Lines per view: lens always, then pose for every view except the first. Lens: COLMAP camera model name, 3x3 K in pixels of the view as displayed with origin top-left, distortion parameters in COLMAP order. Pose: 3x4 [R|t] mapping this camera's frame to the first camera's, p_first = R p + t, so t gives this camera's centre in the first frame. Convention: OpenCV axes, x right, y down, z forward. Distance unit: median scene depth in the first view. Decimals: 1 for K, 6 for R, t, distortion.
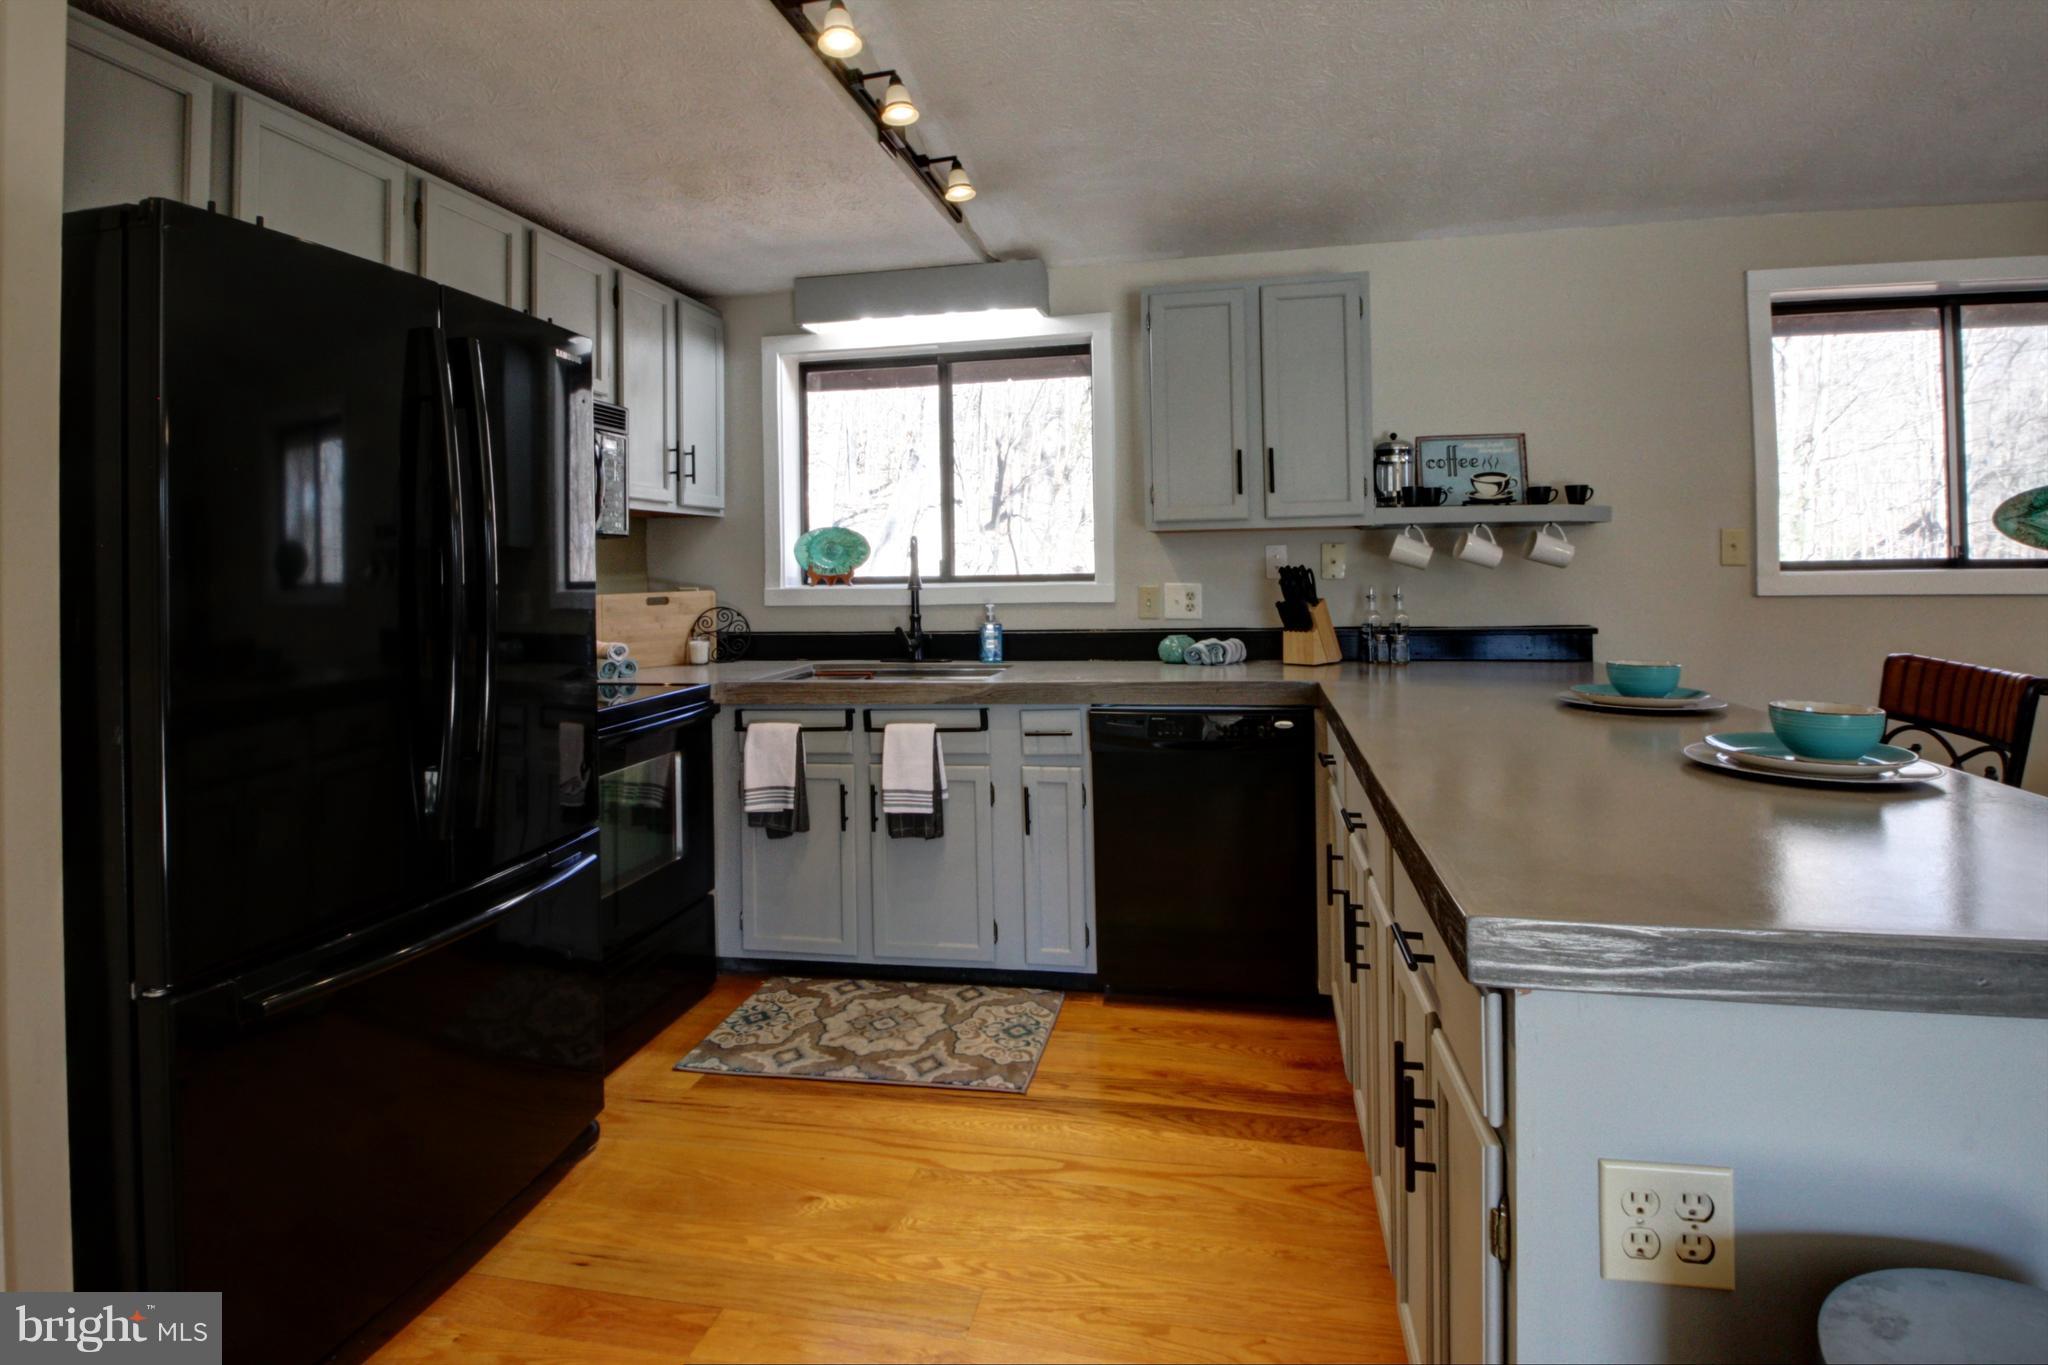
lens RADIAL K [[1012.0, 0, 1038.3], [0, 1012.0, 572.8], [0, 0, 1]] dist [-0.003904, -0.001579]
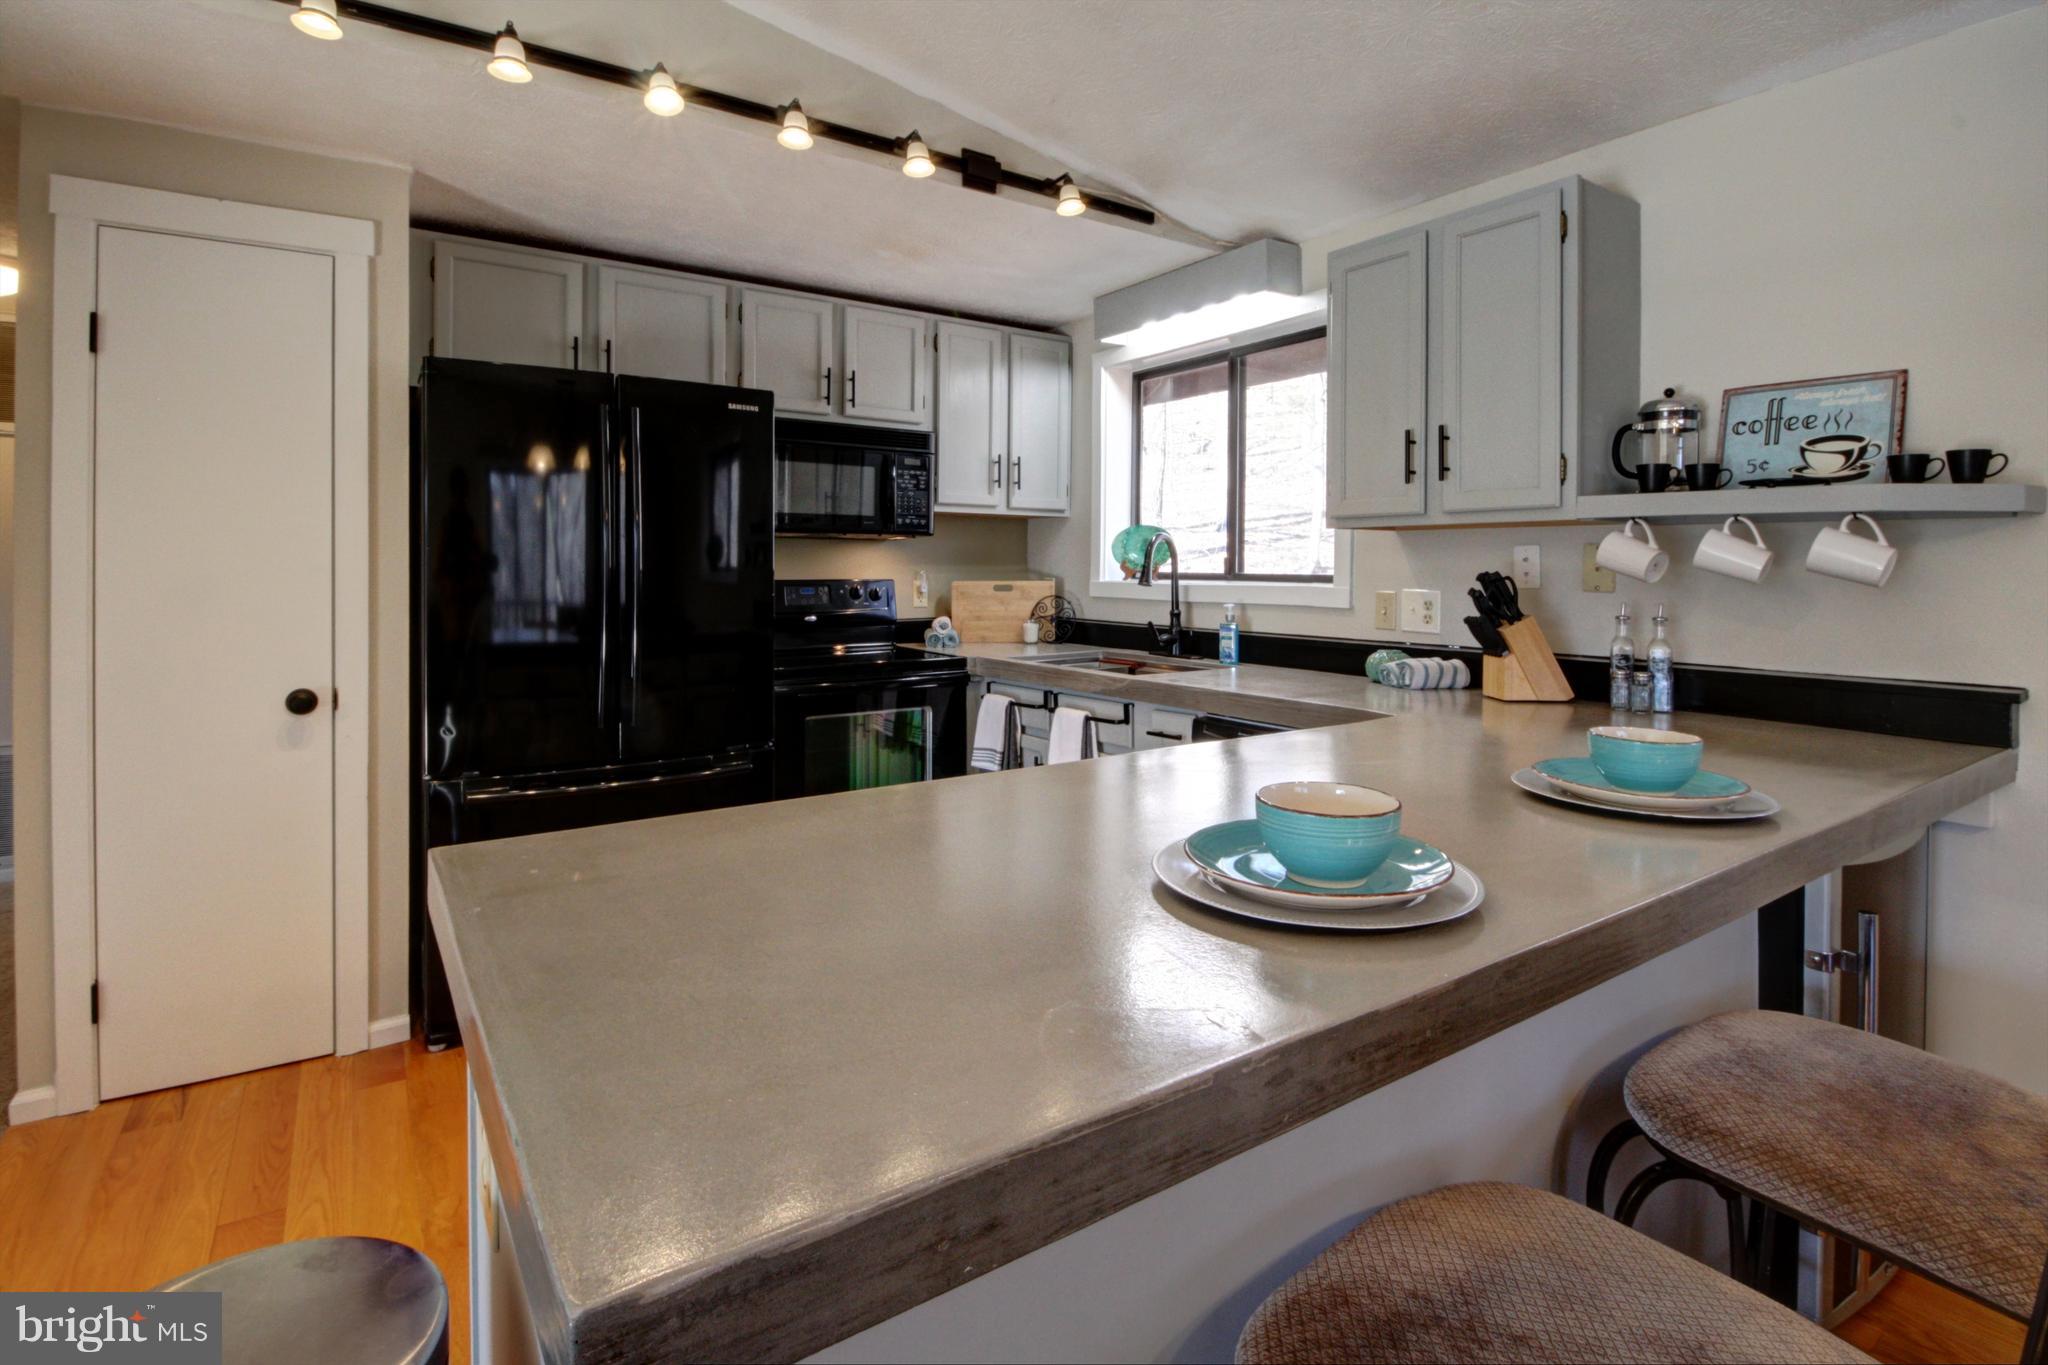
lens RADIAL K [[1012.0, 0, 1038.3], [0, 1012.0, 572.8], [0, 0, 1]] dist [-0.003904, -0.001579]
pose [[0.719192, 0.026881, -0.694291, 0.514661], [-0.023580, 0.999620, 0.014276, -0.008565], [0.694411, 0.006104, 0.719553, 0.177979]]
